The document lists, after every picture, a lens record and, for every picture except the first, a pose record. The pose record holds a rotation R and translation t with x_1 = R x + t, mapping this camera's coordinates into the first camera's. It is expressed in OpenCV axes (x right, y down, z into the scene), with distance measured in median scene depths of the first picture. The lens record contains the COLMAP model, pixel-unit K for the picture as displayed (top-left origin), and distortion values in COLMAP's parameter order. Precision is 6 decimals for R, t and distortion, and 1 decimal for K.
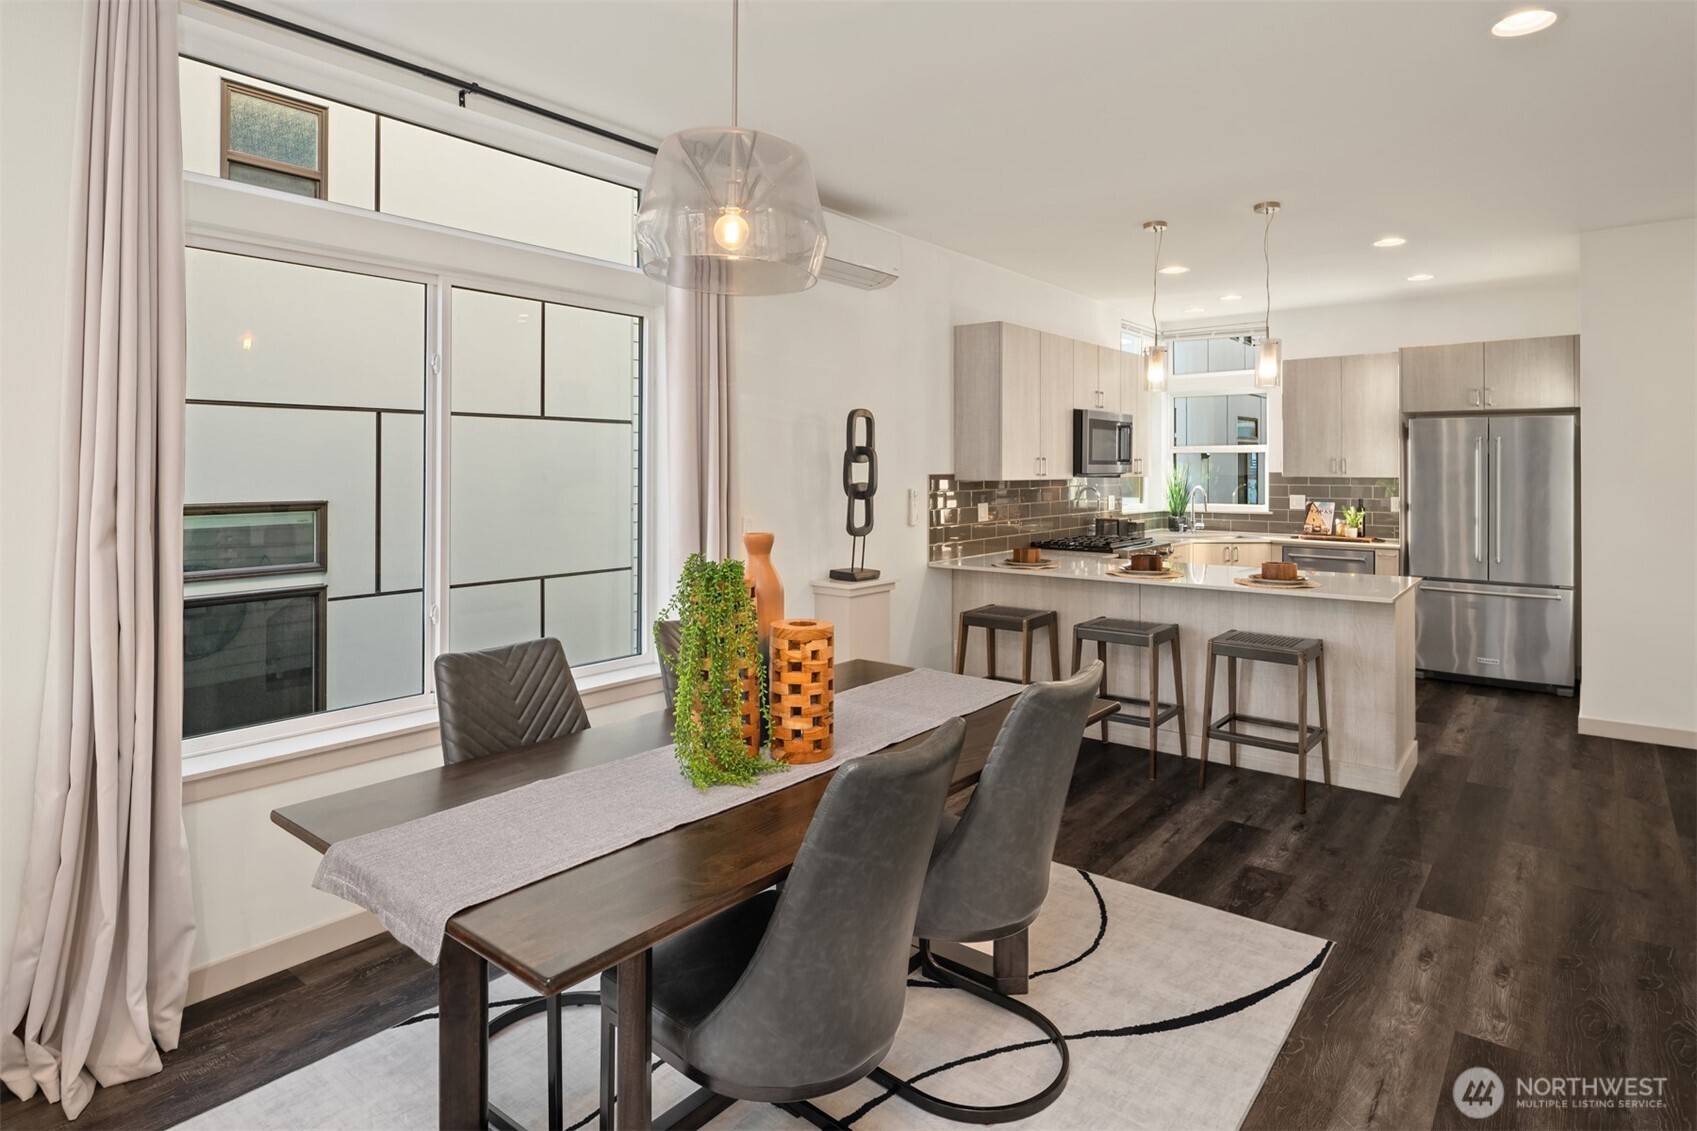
lens RADIAL K [[923.2, 0, 865.3], [0, 923.2, 465.9], [0, 0, 1]] dist [-0.002855, -0.004468]
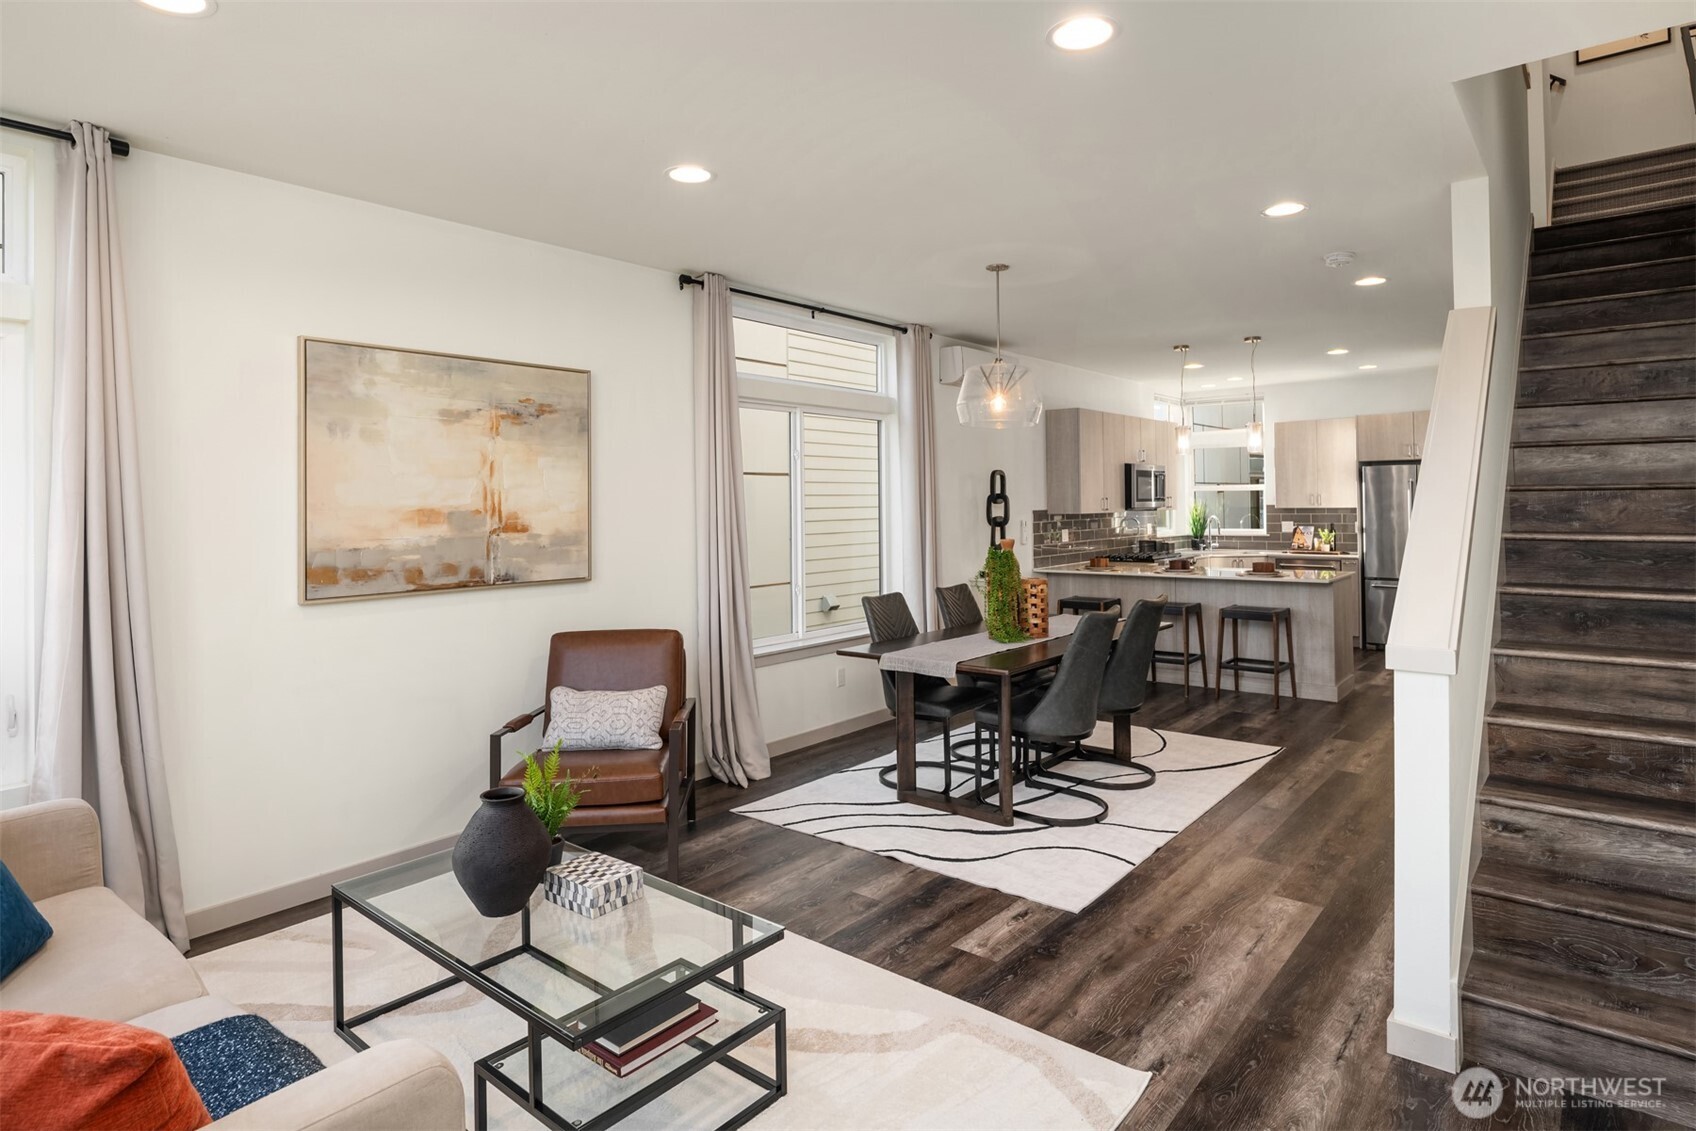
lens RADIAL K [[922.6, 0, 864.1], [0, 922.6, 495.0], [0, 0, 1]] dist [-0.002855, -0.004468]
pose [[0.999707, -0.014173, -0.019614, -0.169370], [0.014050, 0.999881, -0.006426, -0.009635], [0.019703, 0.006148, 0.999787, -0.492604]]
